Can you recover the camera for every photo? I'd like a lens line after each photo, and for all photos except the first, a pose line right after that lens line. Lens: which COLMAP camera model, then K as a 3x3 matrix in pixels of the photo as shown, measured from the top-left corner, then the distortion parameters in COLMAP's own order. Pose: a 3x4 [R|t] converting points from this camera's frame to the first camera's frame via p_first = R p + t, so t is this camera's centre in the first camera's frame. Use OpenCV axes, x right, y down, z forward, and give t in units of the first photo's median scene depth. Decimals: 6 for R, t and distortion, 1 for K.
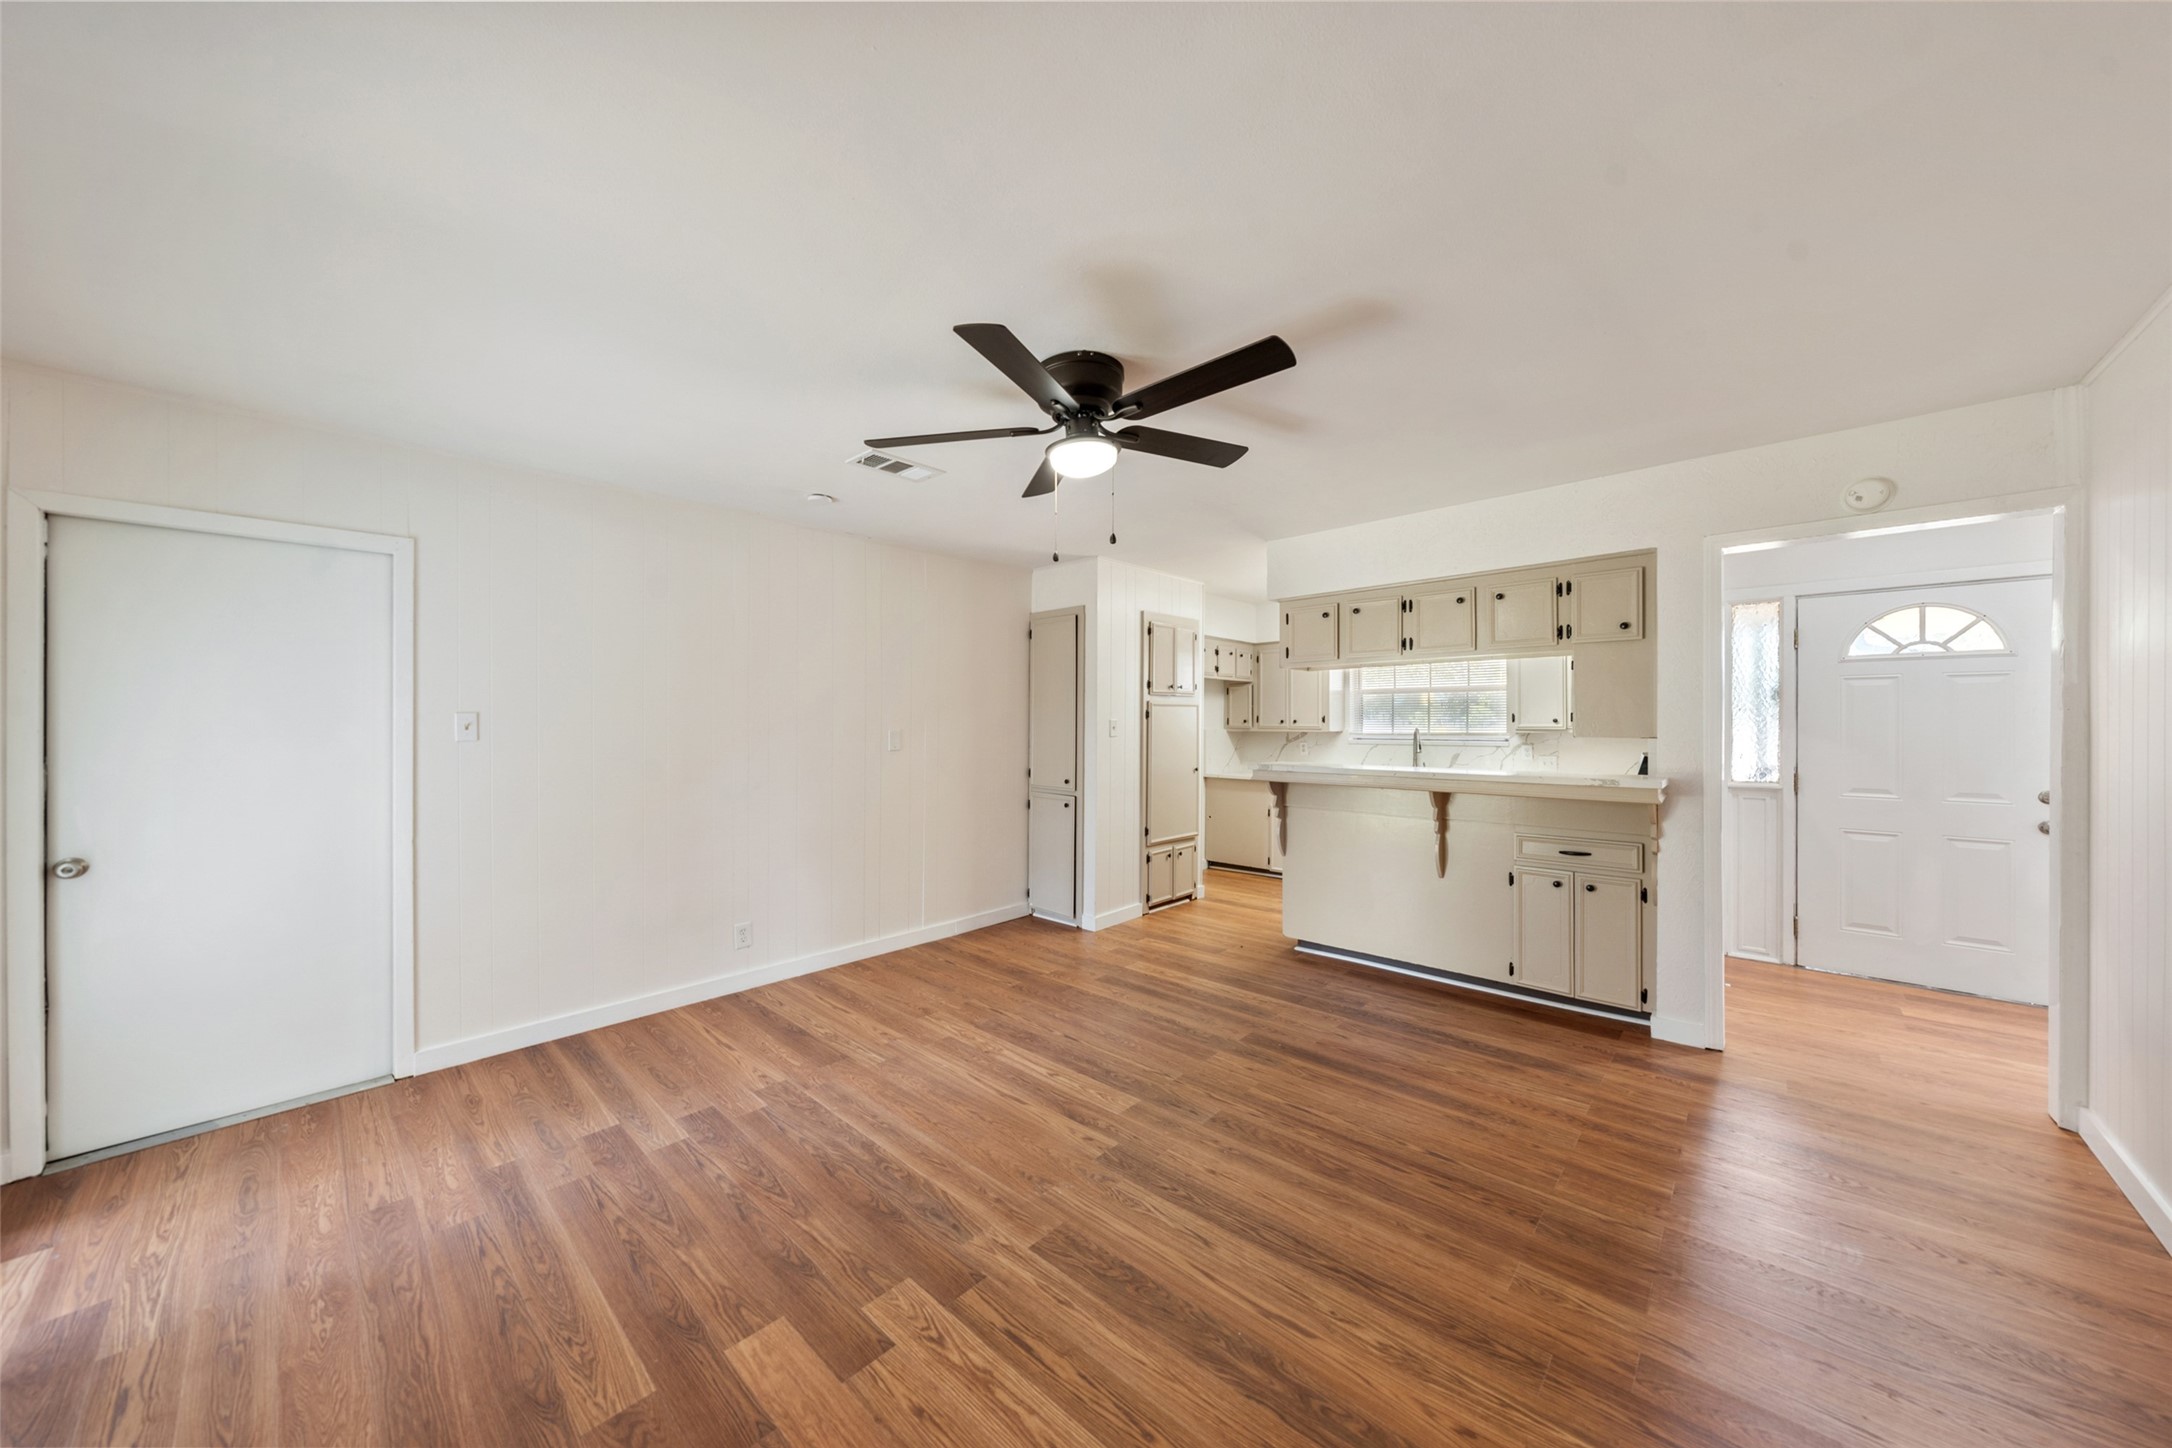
lens RADIAL K [[739.5, 0, 1068.6], [0, 739.5, 721.2], [0, 0, 1]] dist [-0.000755, -0.000141]
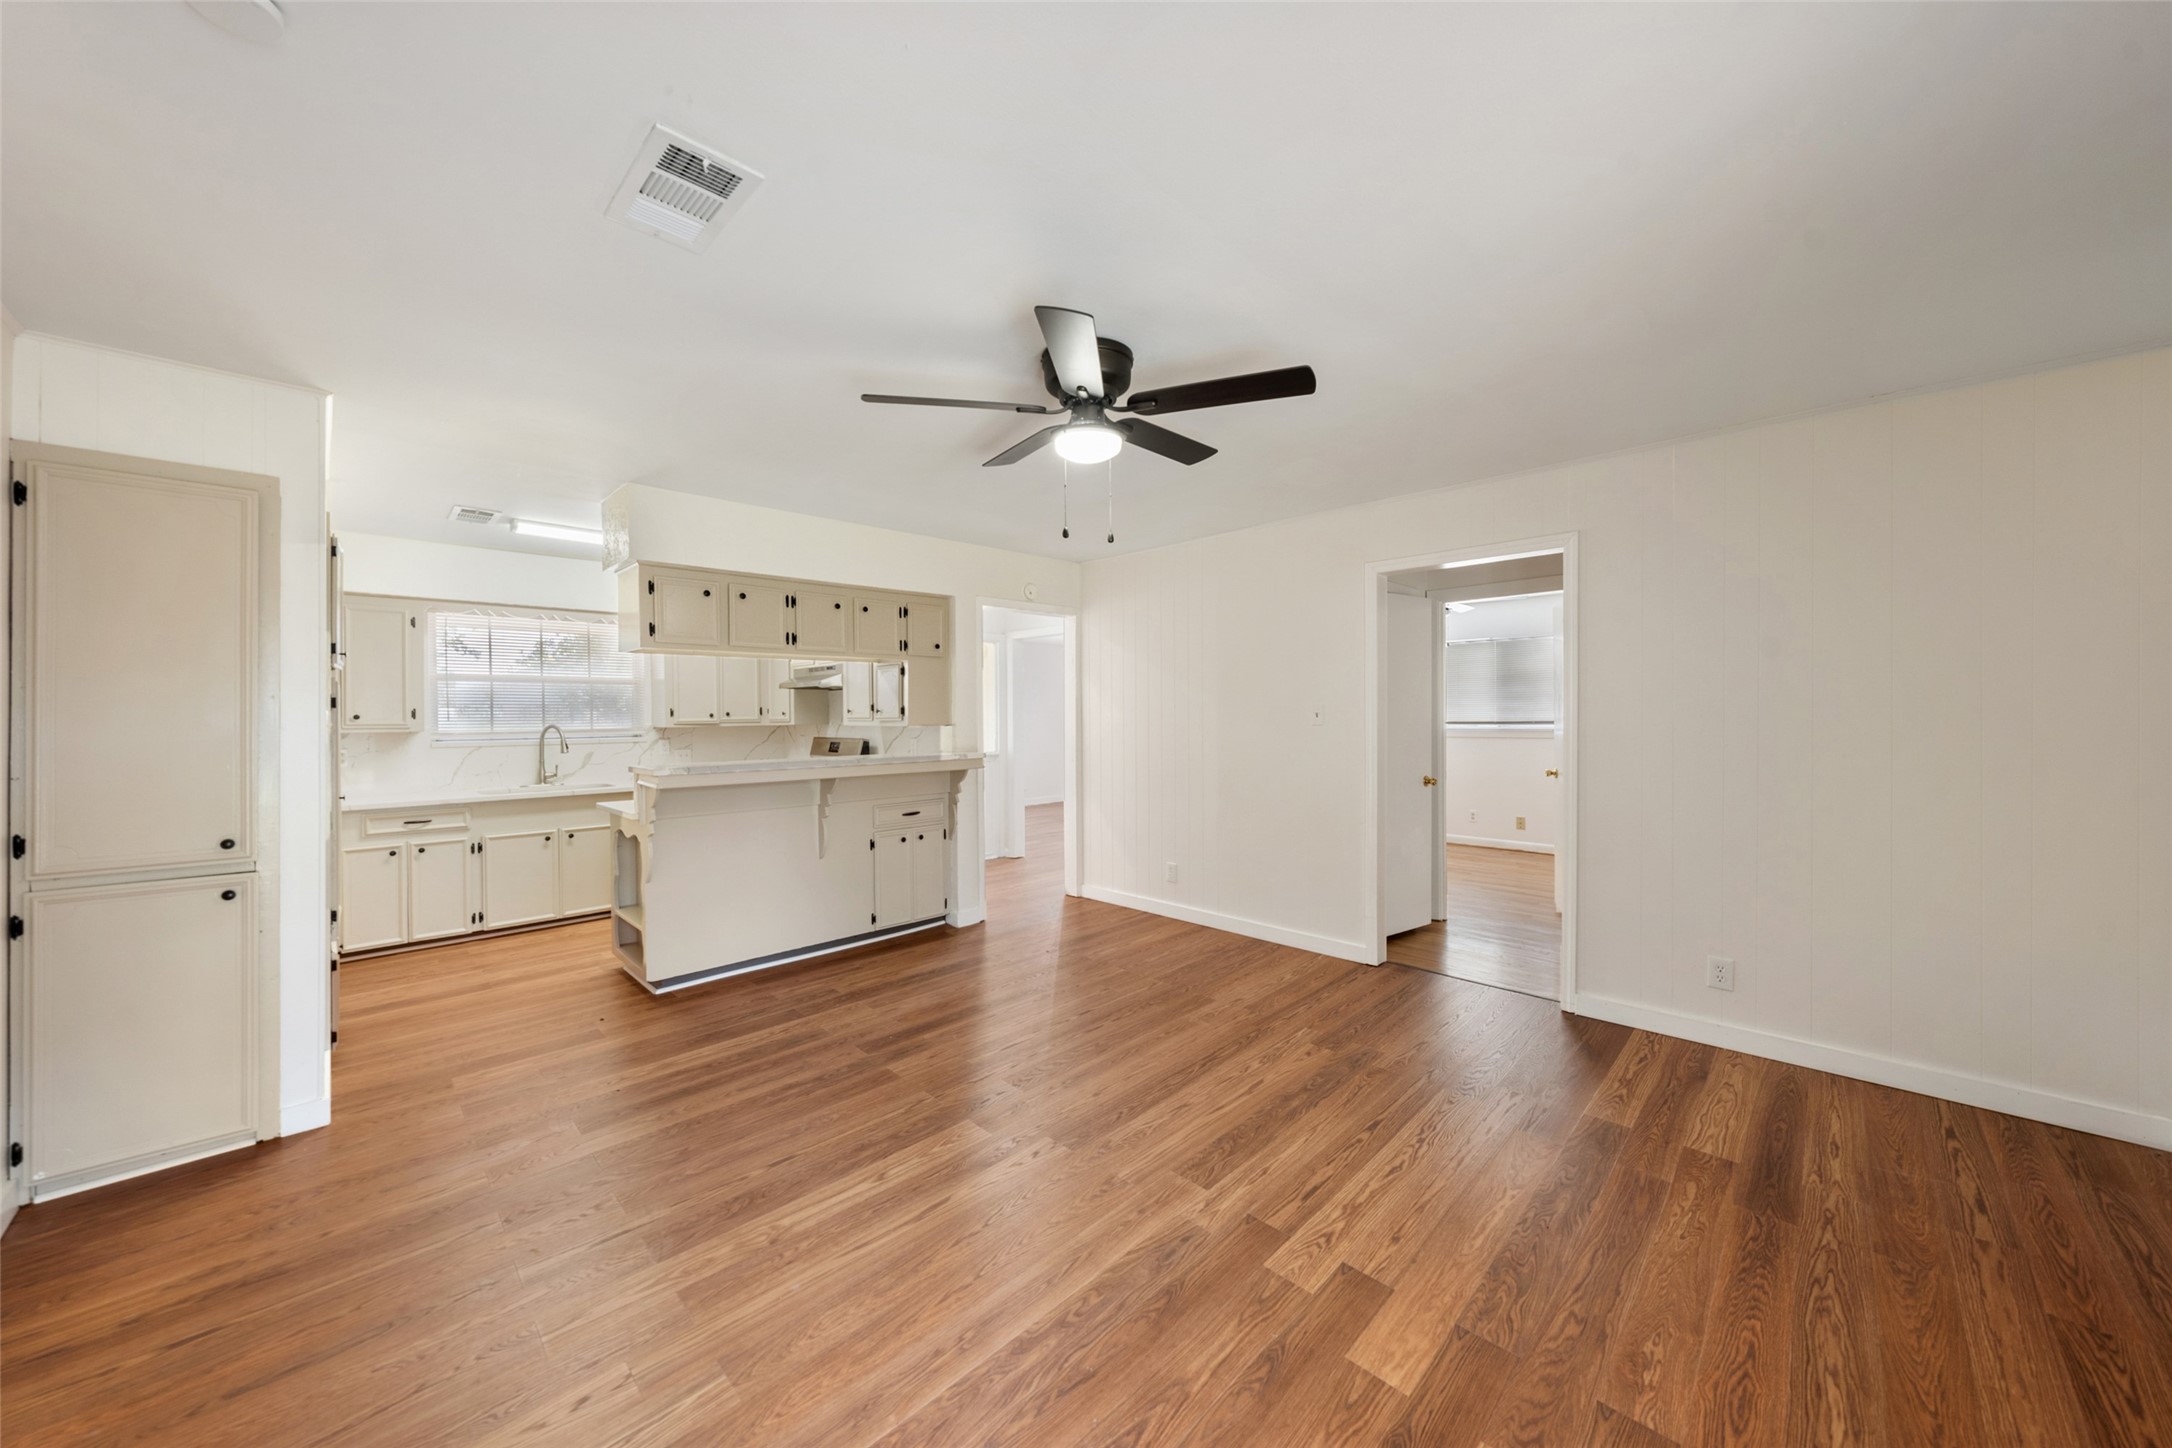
lens RADIAL K [[764.3, 0, 1080.8], [0, 764.3, 721.2], [0, 0, 1]] dist [-0.001684, -0.000169]
pose [[0.032200, -0.006028, 0.999463, -0.756693], [0.005654, 0.999967, 0.005849, 0.007286], [-0.999465, 0.005463, 0.032233, 0.732614]]
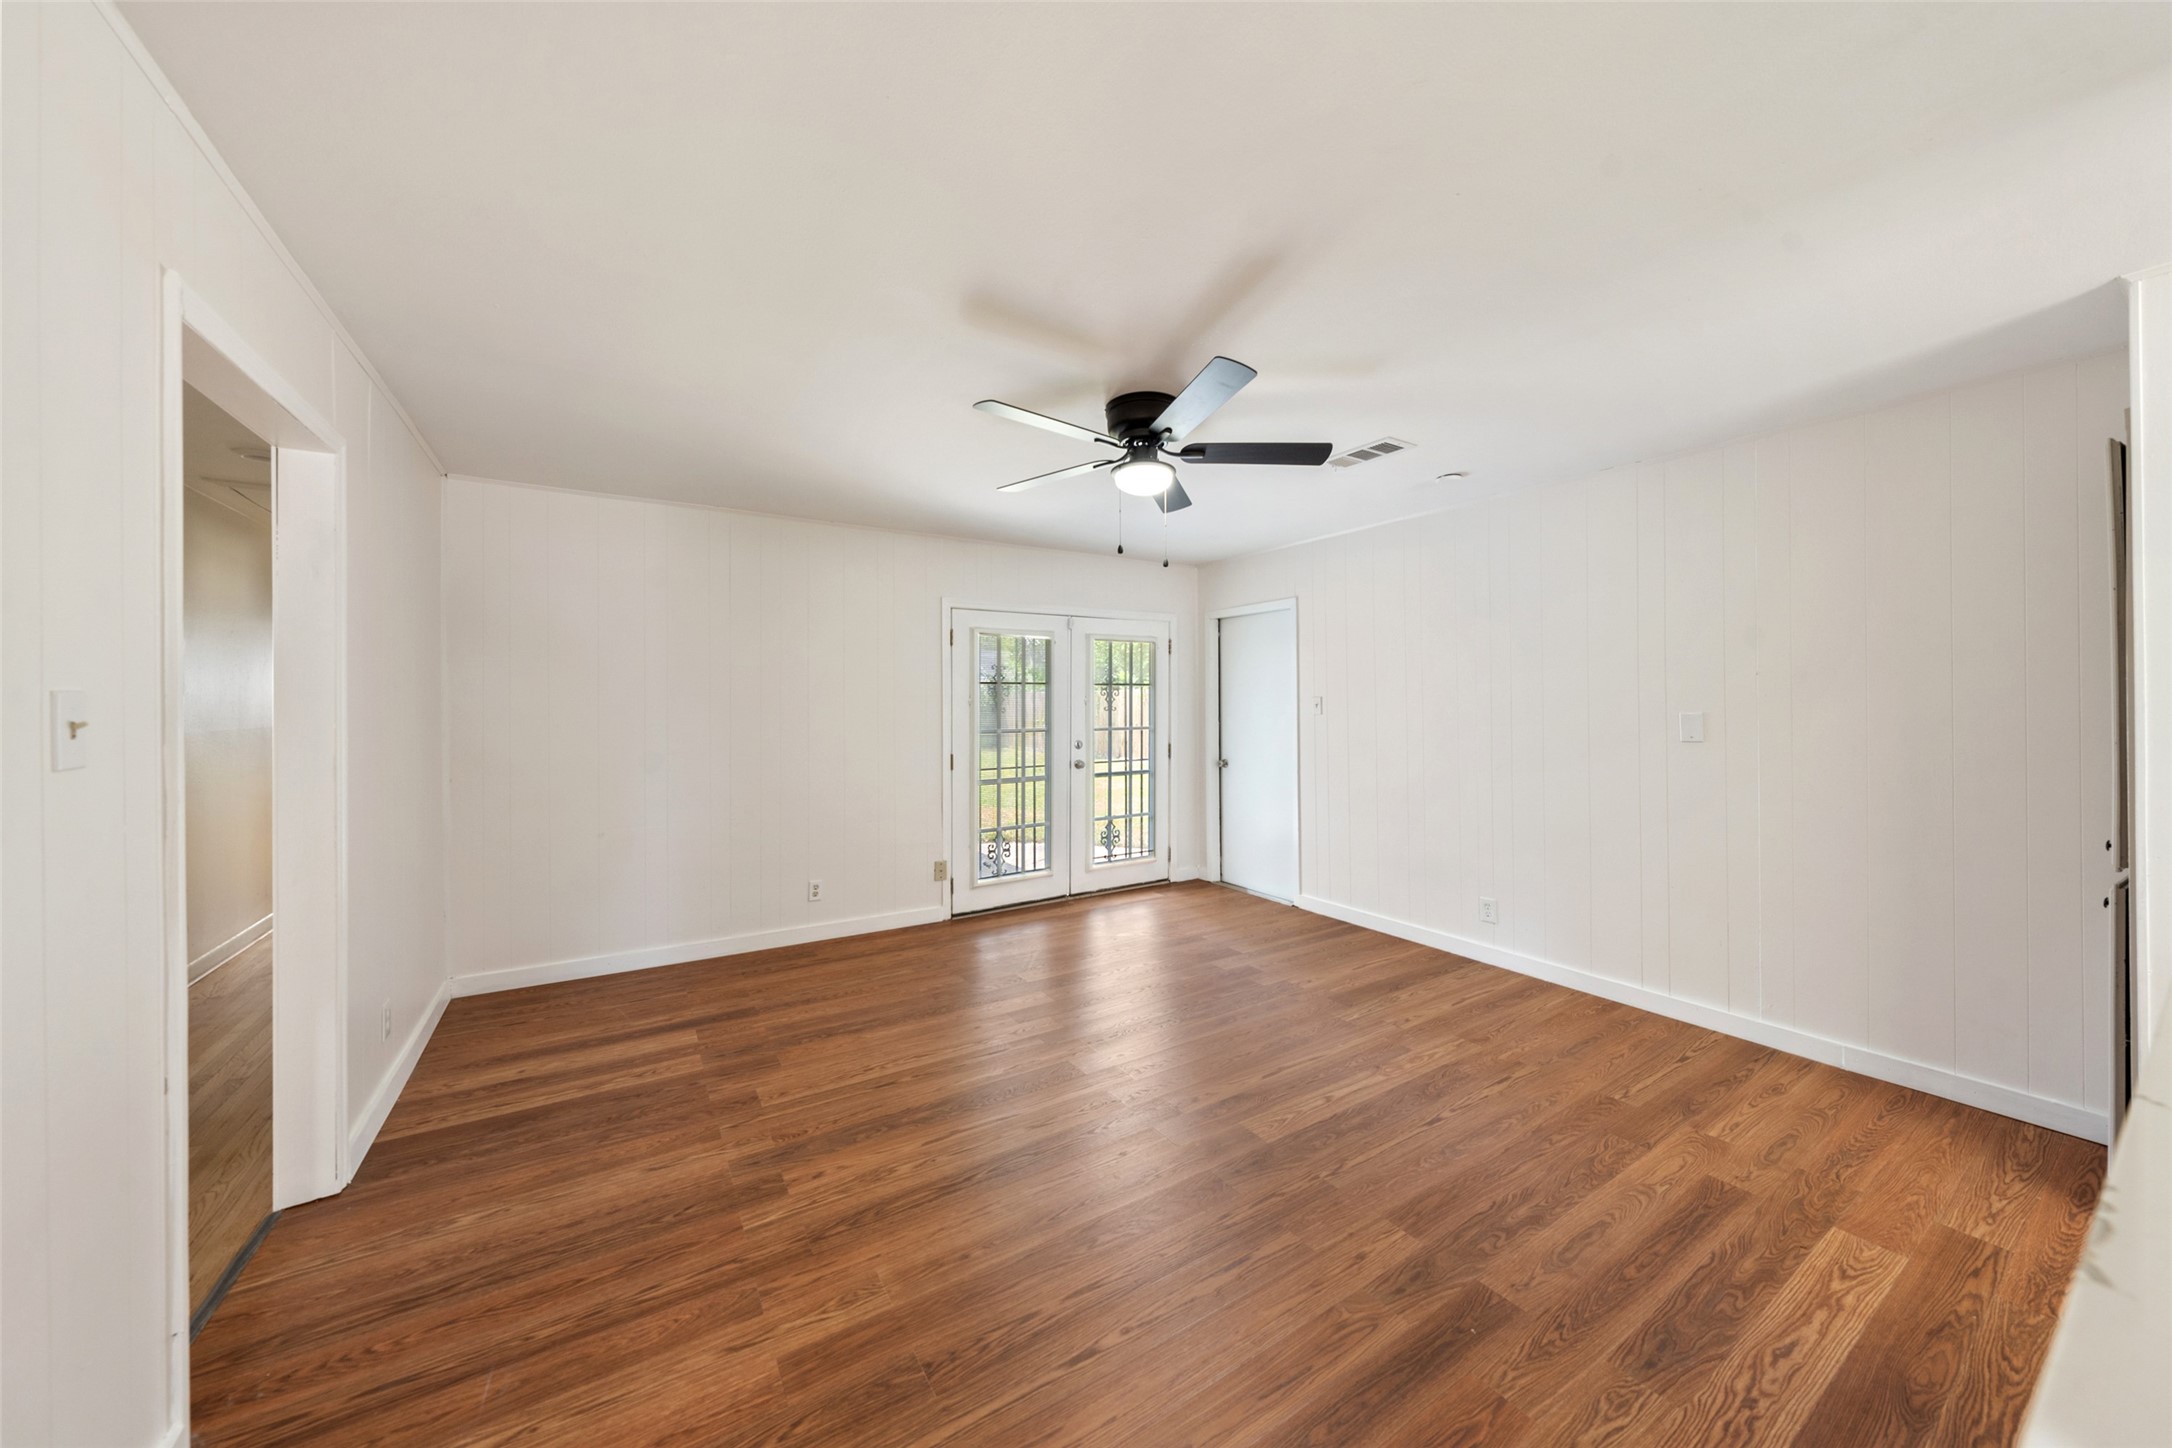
lens RADIAL K [[750.0, 0, 1083.4], [0, 750.0, 702.8], [0, 0, 1]] dist [-0.000841, -0.000090]
pose [[-0.248237, 0.002153, -0.968697, 0.887810], [0.005713, 0.999983, 0.000758, -0.003081], [0.968683, -0.005346, -0.248245, 0.898184]]
